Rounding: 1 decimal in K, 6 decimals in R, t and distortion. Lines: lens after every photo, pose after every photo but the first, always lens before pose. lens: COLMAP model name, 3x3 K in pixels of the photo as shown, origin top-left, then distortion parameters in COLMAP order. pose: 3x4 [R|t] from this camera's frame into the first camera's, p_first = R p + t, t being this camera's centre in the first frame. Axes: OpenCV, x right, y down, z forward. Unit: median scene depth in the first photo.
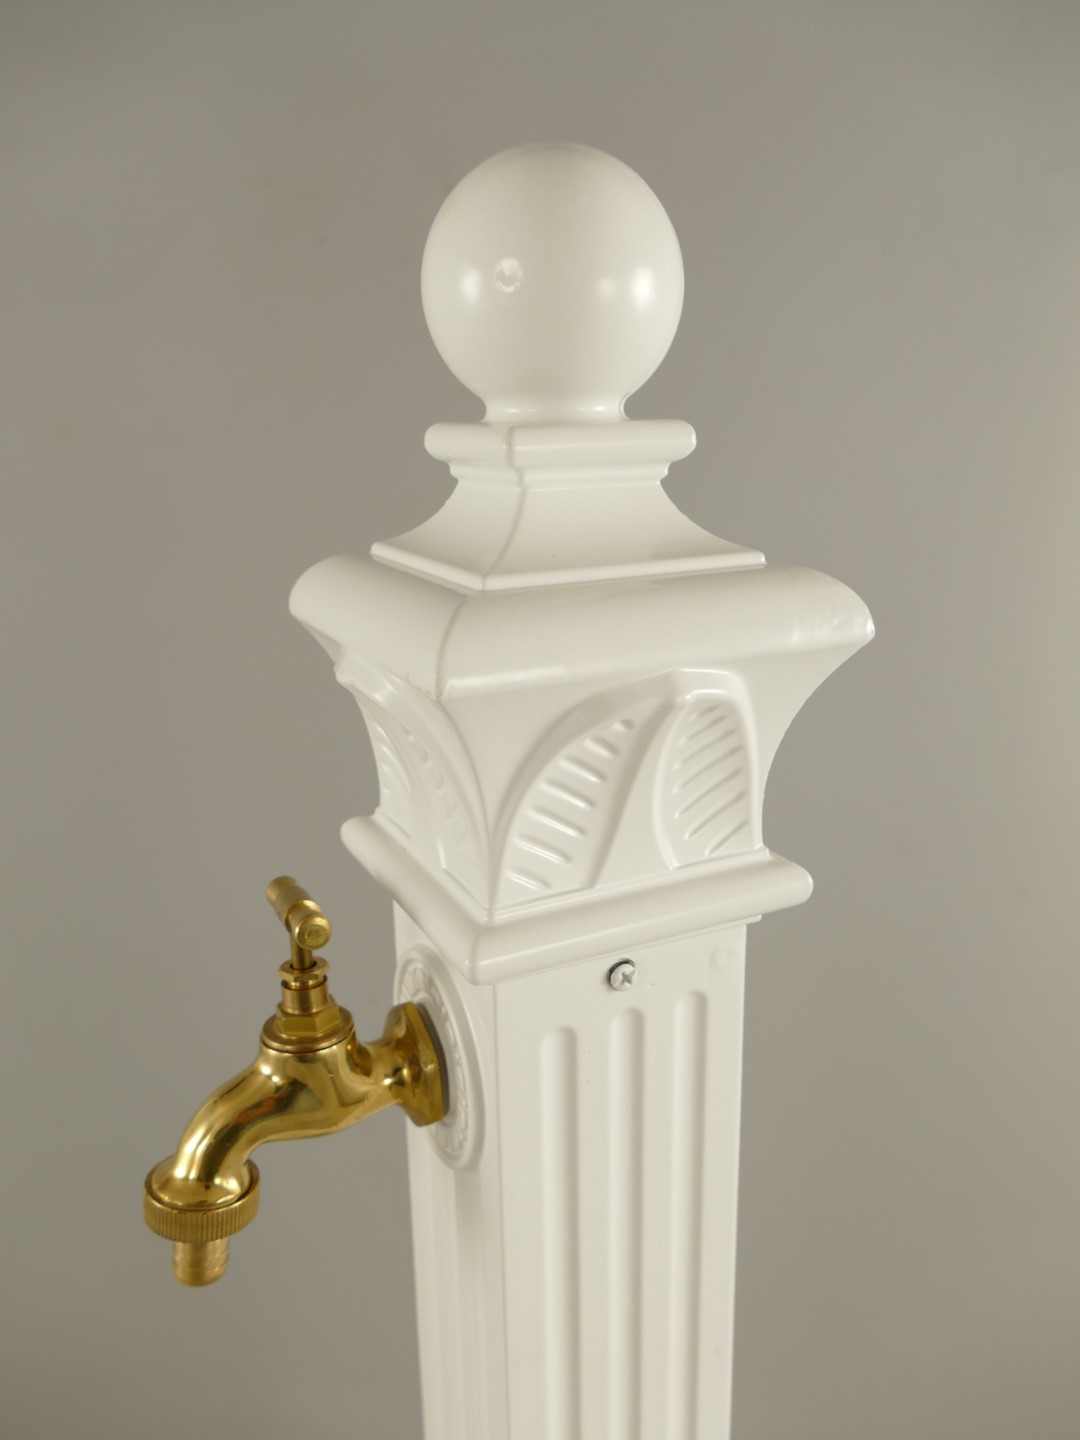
lens RADIAL K [[1150.7, 0, 540.0], [0, 1150.7, 720.0], [0, 0, 1]] dist [-0.011755, -0.007172]
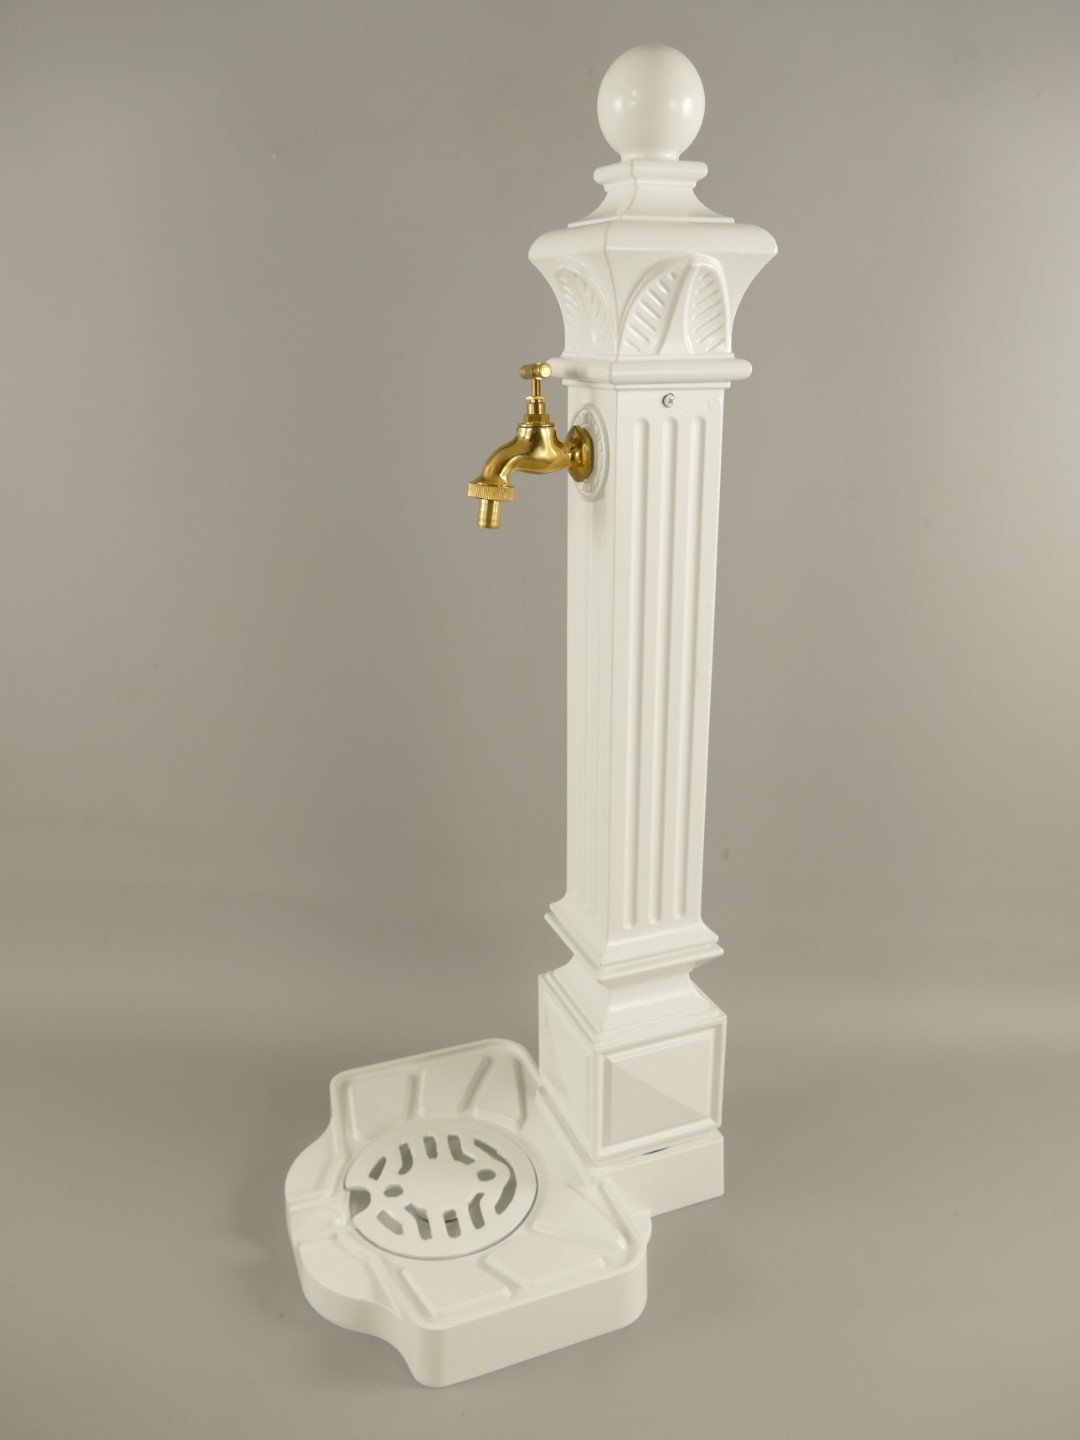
lens RADIAL K [[1150.7, 0, 540.0], [0, 1150.7, 720.0], [0, 0, 1]] dist [-0.011755, -0.007172]
pose [[0.997006, 0.038186, -0.067233, -0.010852], [-0.033777, 0.997278, 0.065539, 0.775519], [0.069553, -0.063072, 0.995582, -1.526384]]
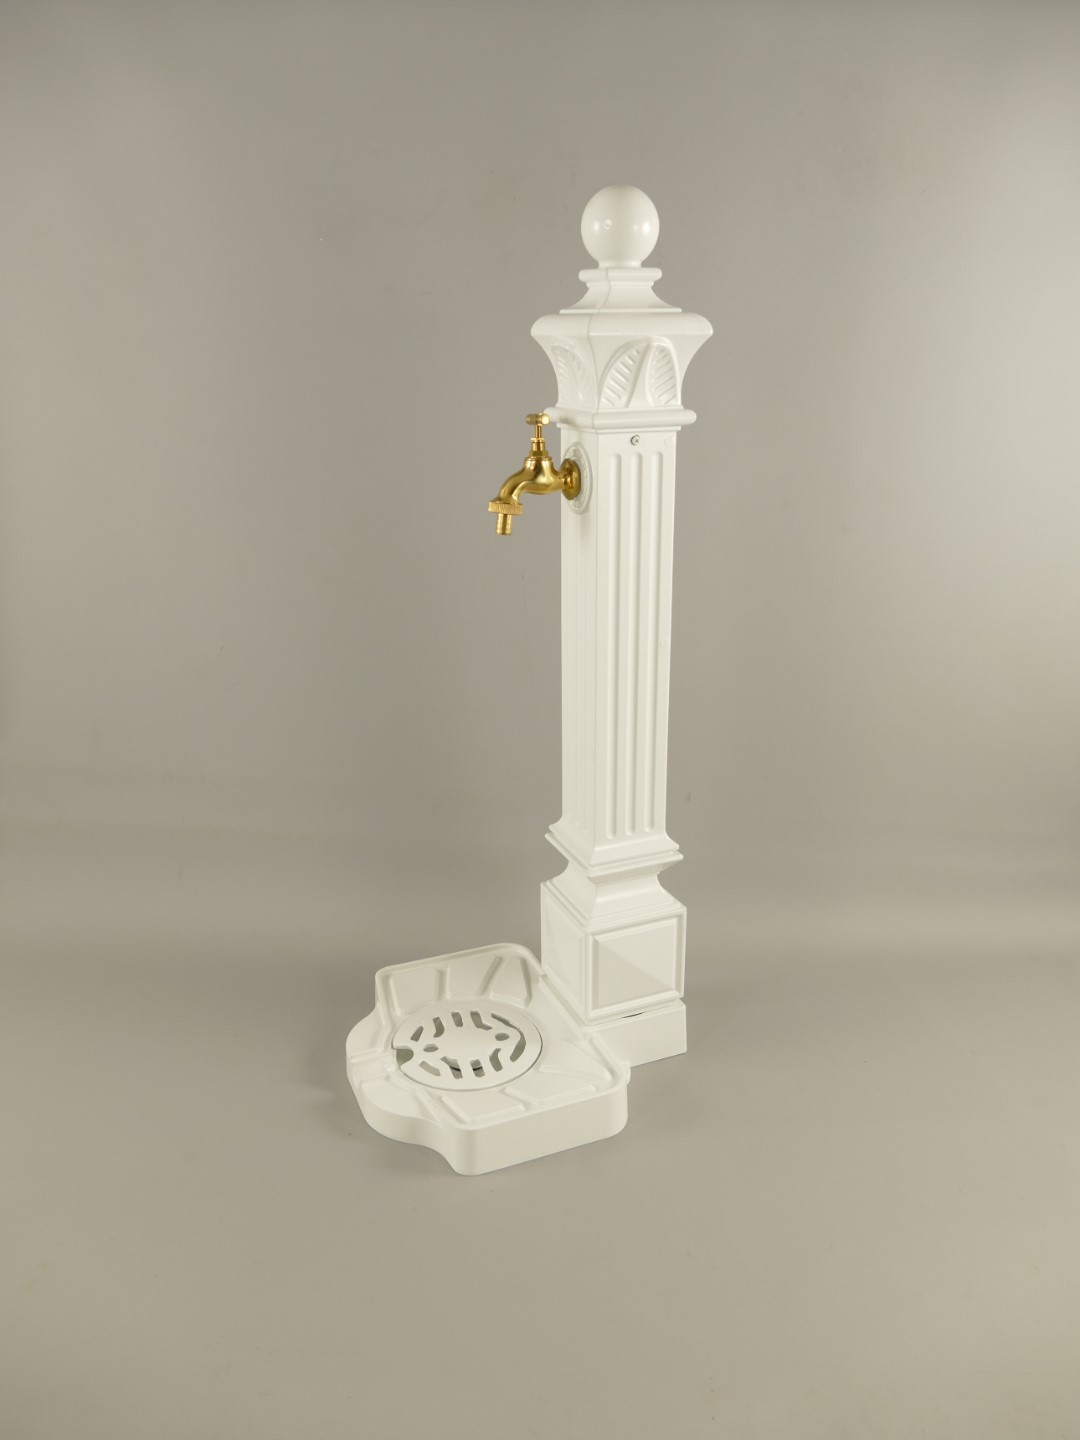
lens RADIAL K [[1150.7, 0, 540.0], [0, 1150.7, 720.0], [0, 0, 1]] dist [-0.011755, -0.007172]
pose [[0.998337, 0.027706, -0.050552, -0.013889], [-0.024607, 0.997839, 0.060918, 0.865674], [0.052131, -0.059572, 0.996862, -2.452965]]
